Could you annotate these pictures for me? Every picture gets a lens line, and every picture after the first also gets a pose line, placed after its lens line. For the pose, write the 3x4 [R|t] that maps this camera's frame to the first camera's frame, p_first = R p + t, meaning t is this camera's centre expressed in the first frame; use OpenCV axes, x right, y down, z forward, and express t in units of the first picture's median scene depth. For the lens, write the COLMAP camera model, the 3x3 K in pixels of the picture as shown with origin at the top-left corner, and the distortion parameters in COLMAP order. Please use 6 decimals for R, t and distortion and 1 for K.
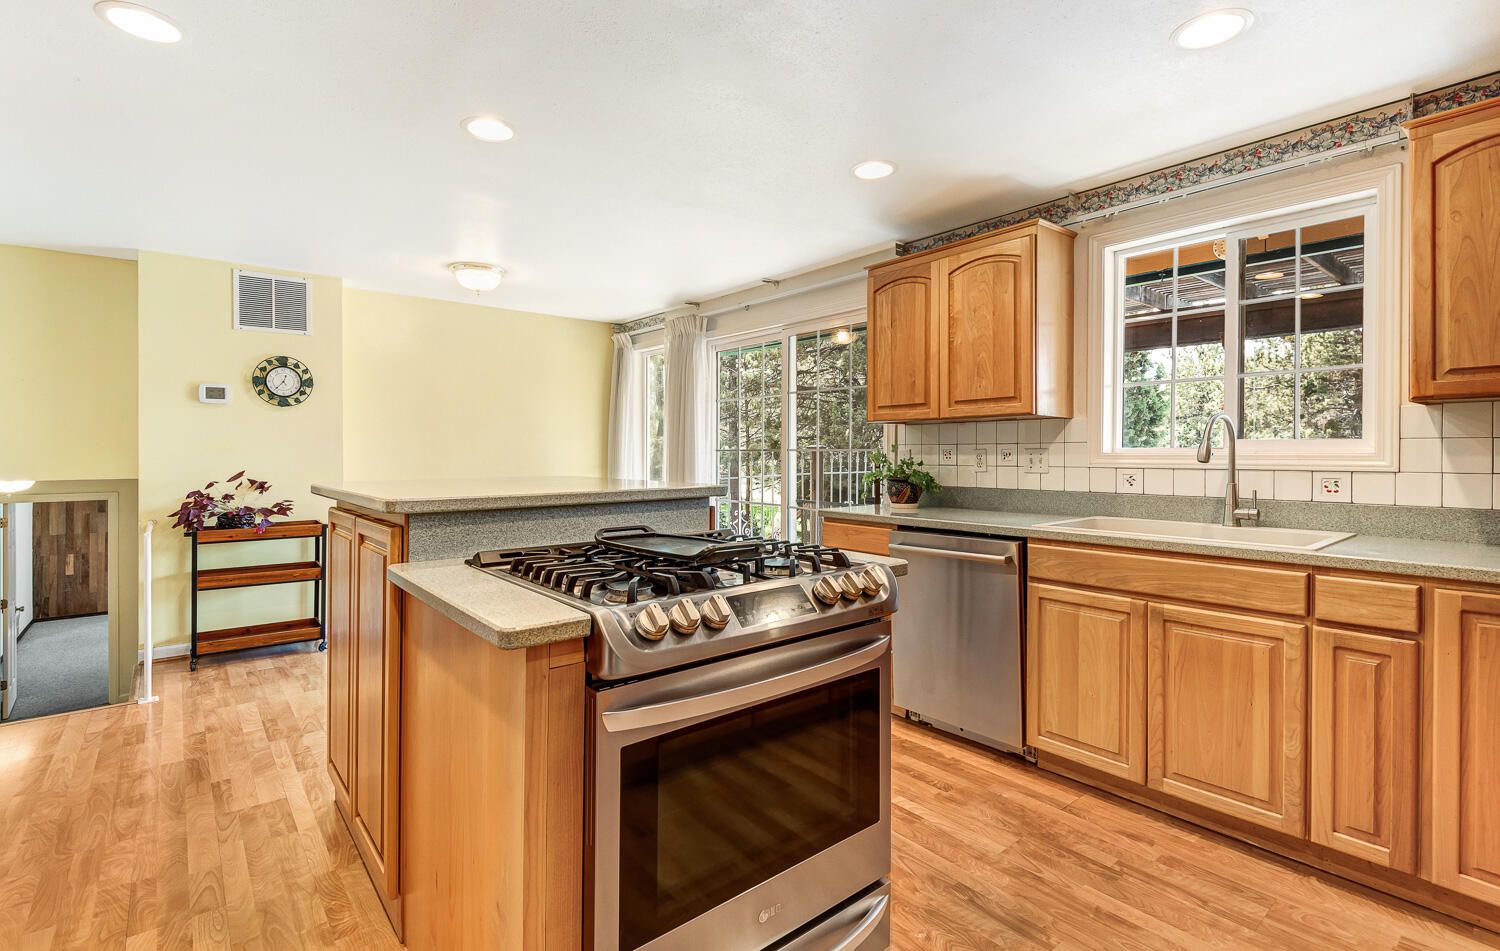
lens RADIAL K [[699.7, 0, 750.0], [0, 699.7, 475.5], [0, 0, 1]] dist [-0.001539, -0.000058]
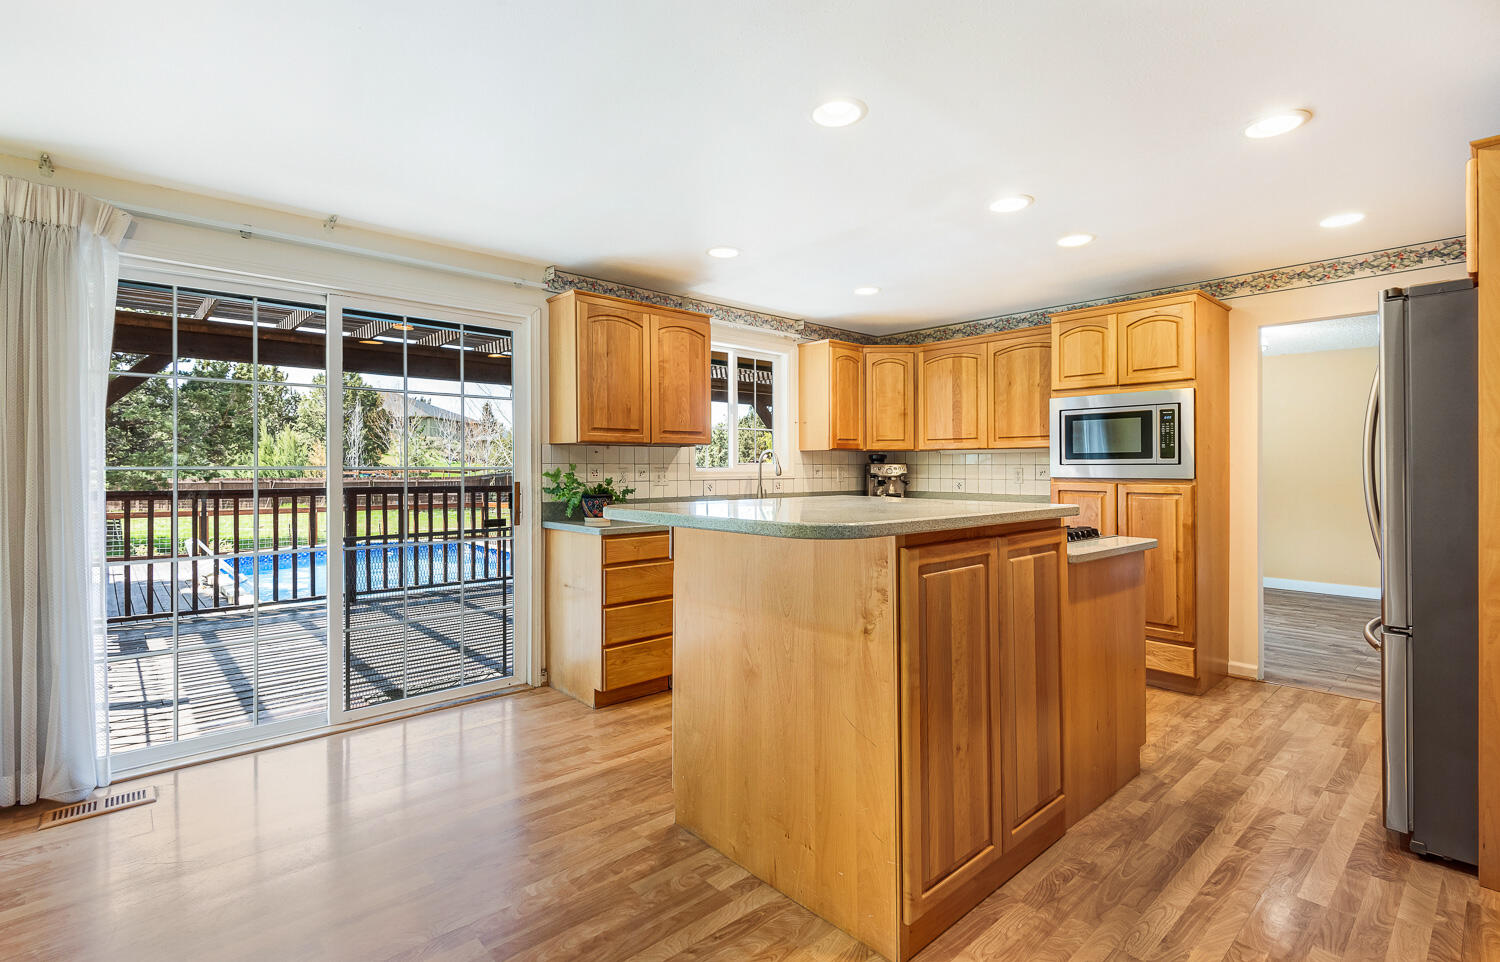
lens RADIAL K [[712.2, 0, 791.9], [0, 712.2, 477.7], [0, 0, 1]] dist [-0.001455, -0.000164]
pose [[-0.085046, -0.004384, 0.996367, -1.259495], [0.031388, 0.999482, 0.007077, -0.027488], [-0.995882, 0.031876, -0.084865, 1.088978]]
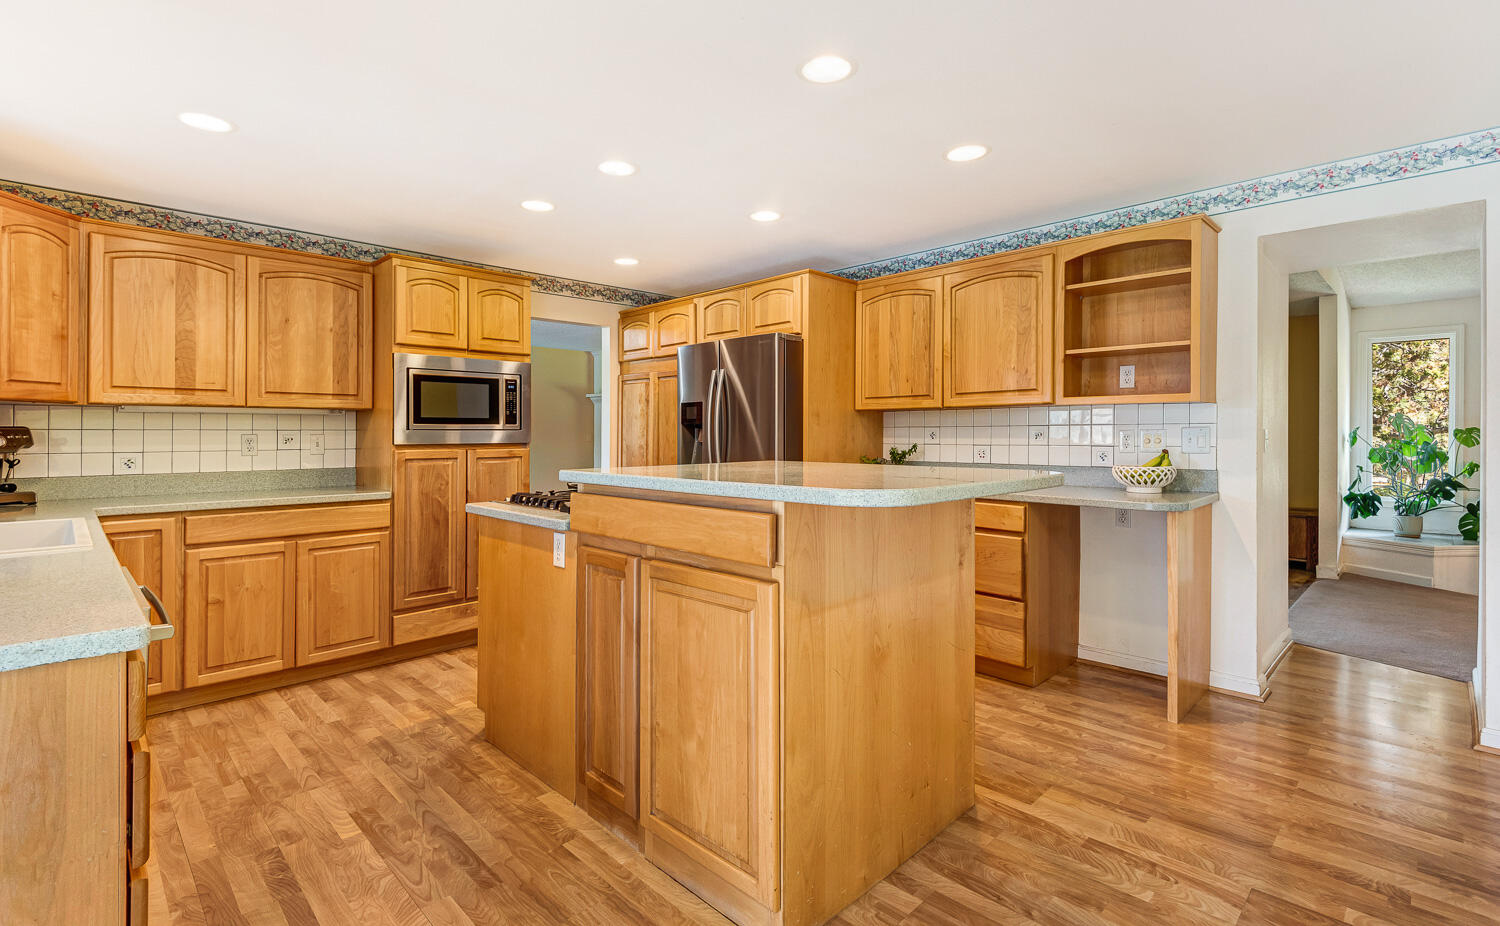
lens RADIAL K [[684.3, 0, 753.9], [0, 684.3, 423.2], [0, 0, 1]] dist [0.049005, 0.000120]
pose [[-0.994522, 0.008915, -0.104146, -0.195969], [0.006314, 0.999661, 0.025271, -0.072418], [0.104335, 0.024475, -0.994241, 1.816584]]
